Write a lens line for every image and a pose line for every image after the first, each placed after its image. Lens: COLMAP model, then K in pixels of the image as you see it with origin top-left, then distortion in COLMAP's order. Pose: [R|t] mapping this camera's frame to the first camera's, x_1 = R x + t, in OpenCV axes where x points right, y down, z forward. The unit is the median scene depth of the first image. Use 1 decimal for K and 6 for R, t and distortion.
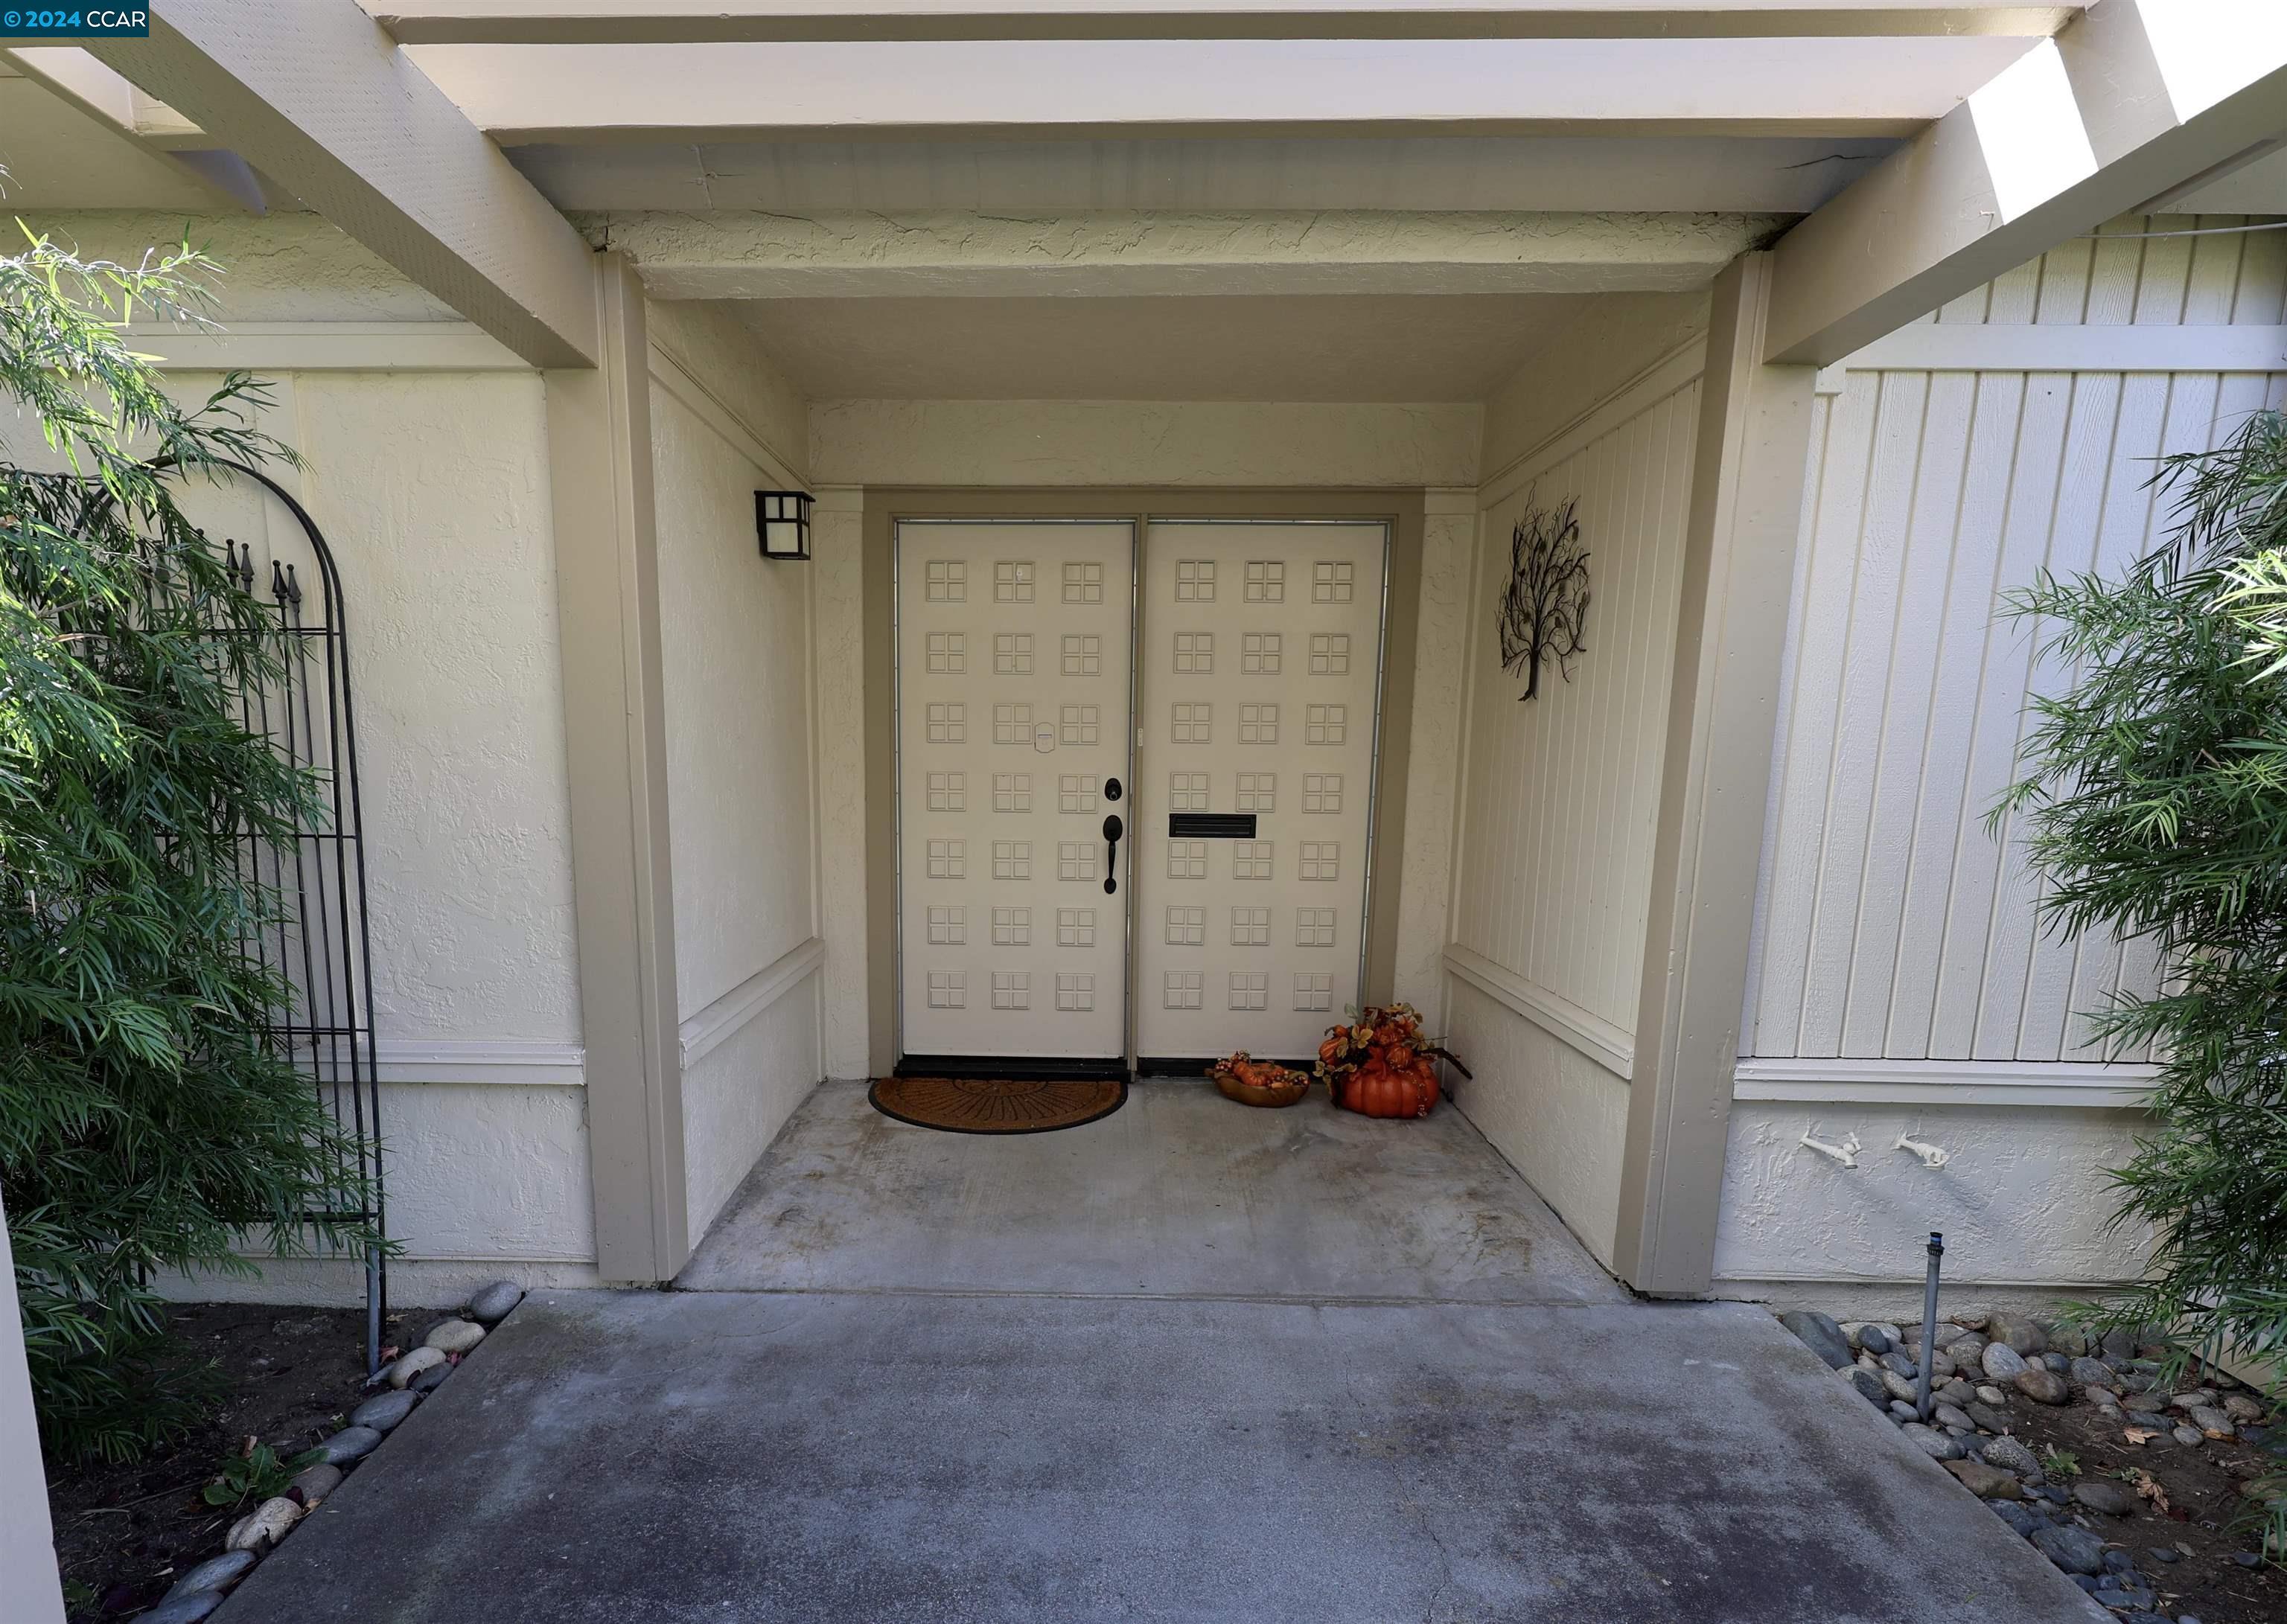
lens RADIAL K [[1224.5, 0, 1066.9], [0, 1224.5, 962.5], [0, 0, 1]] dist [0.001247, 0.000433]
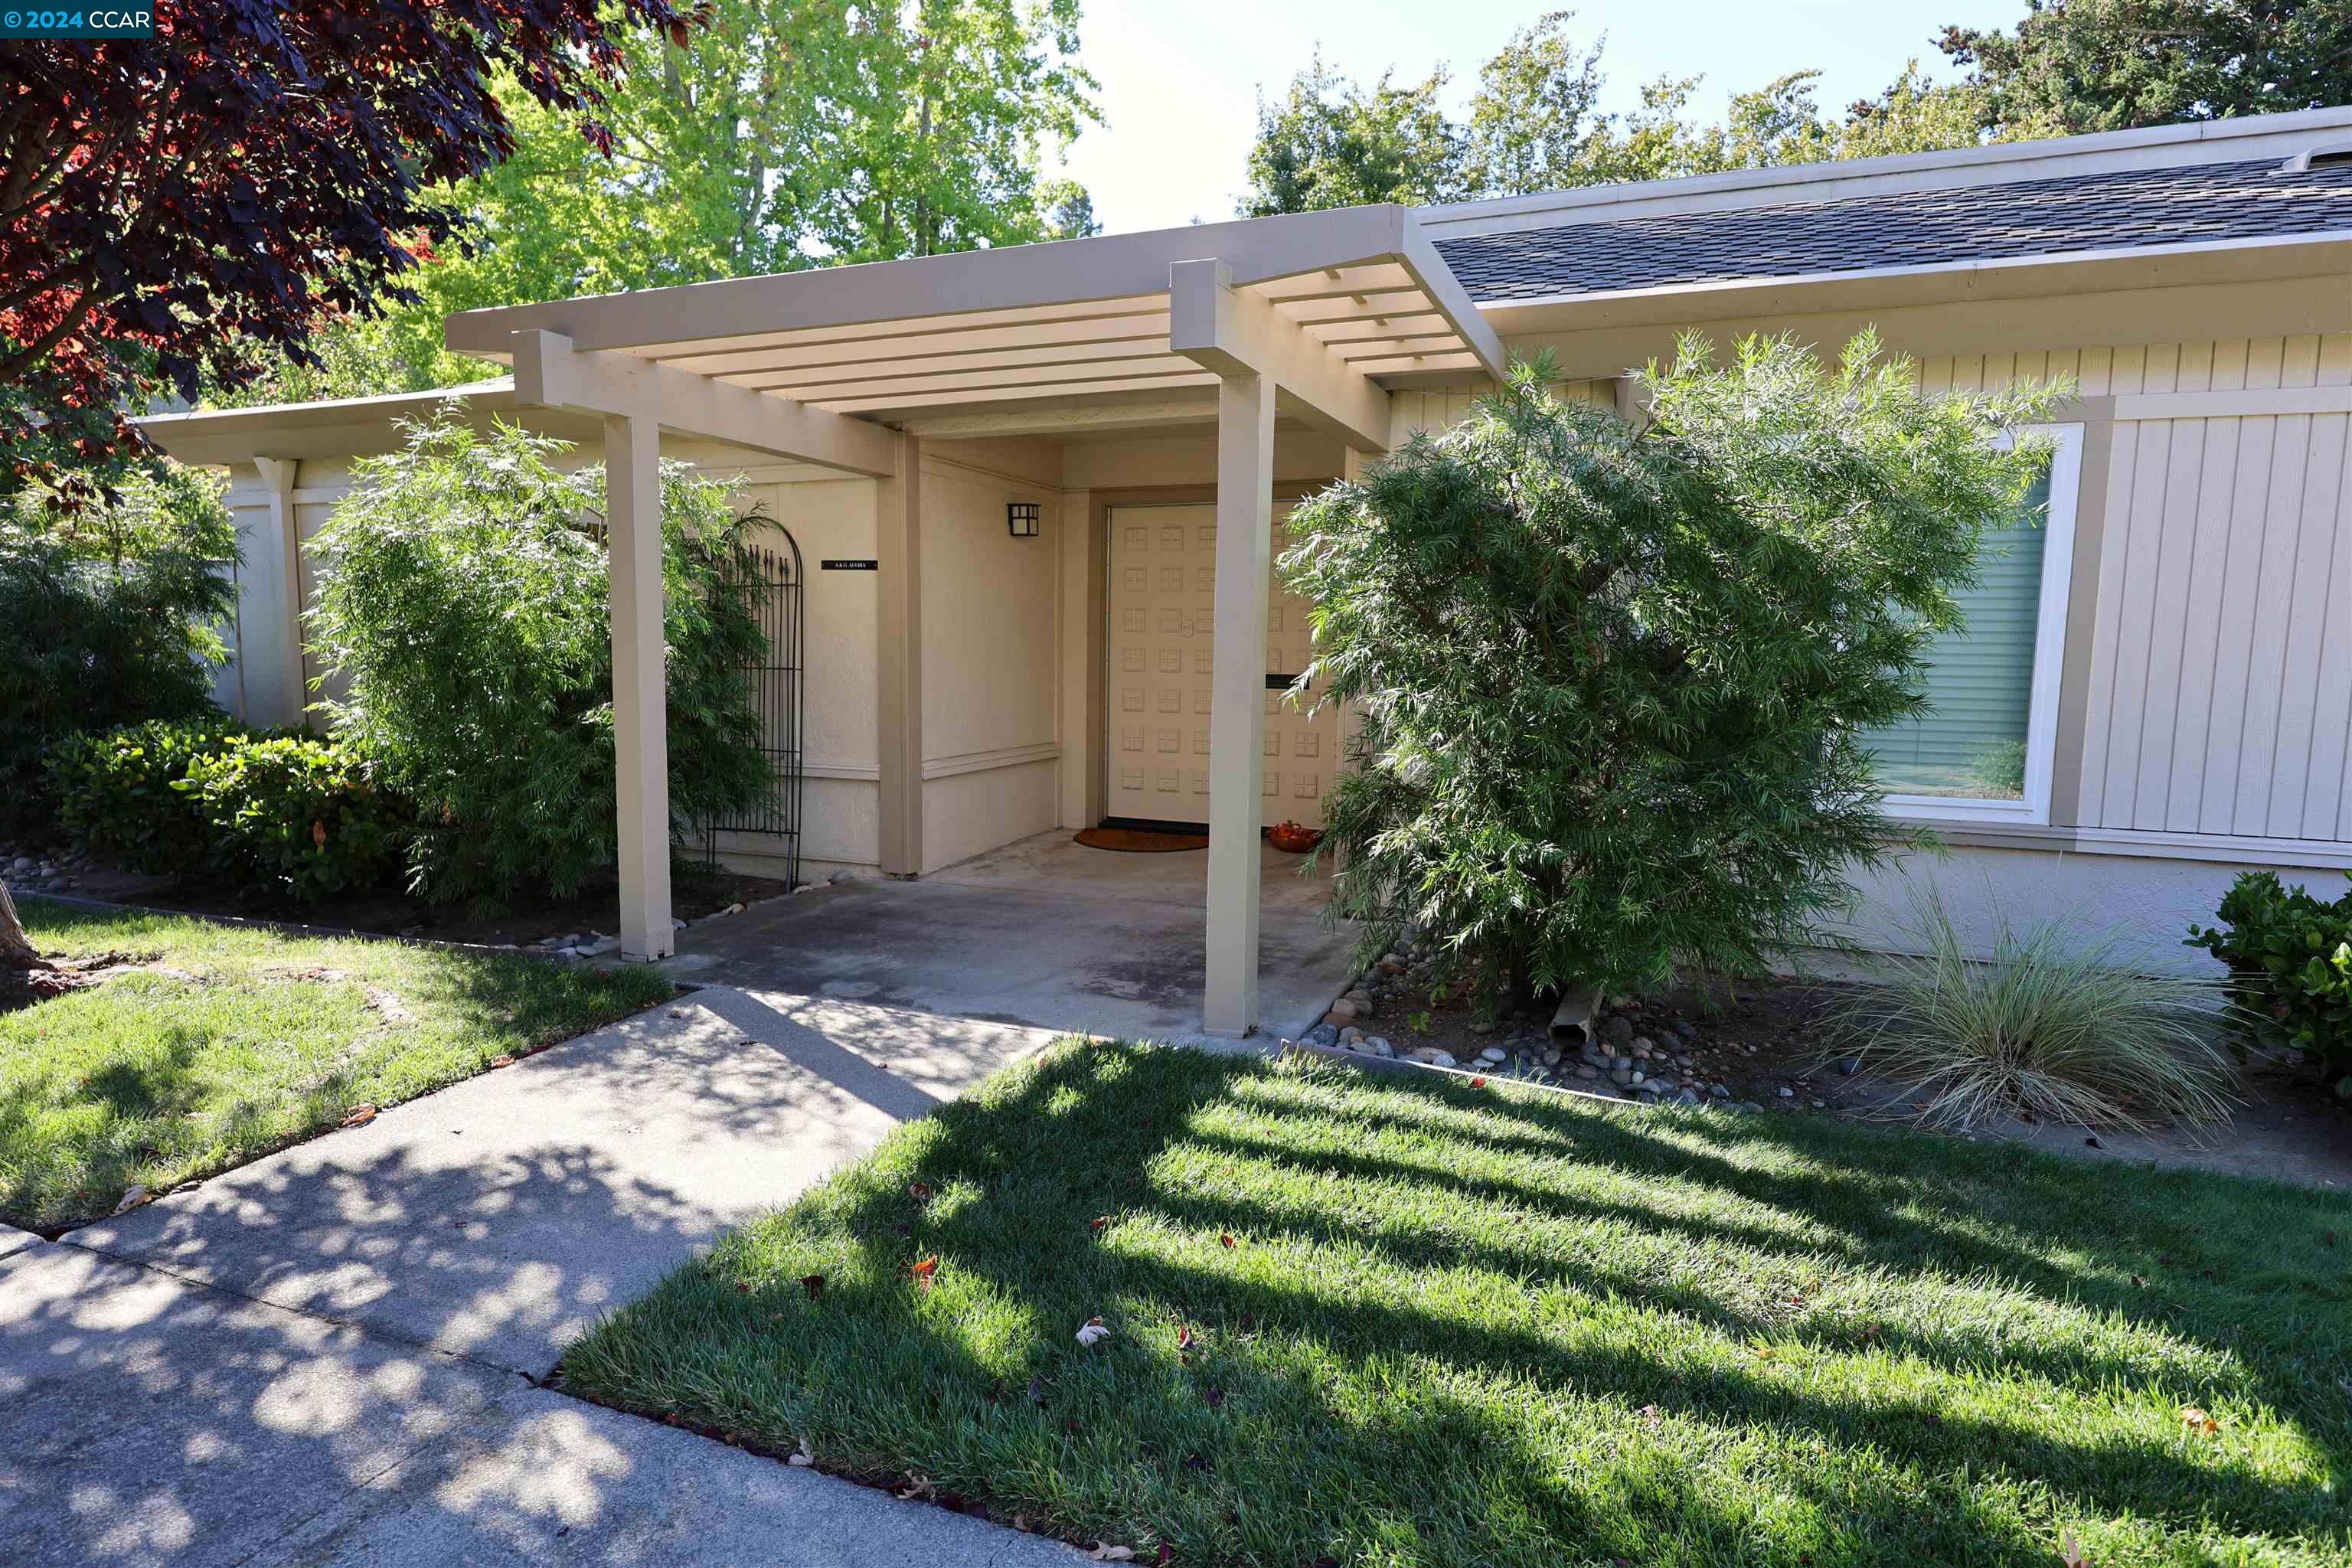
lens RADIAL K [[1320.5, 0, 1174.6], [0, 1320.5, 785.6], [0, 0, 1]] dist [-0.000684, -0.000038]
pose [[0.932214, 0.037996, -0.359906, 0.955516], [-0.062758, 0.996379, -0.057362, 0.207421], [0.356423, 0.076061, 0.931223, -1.034458]]
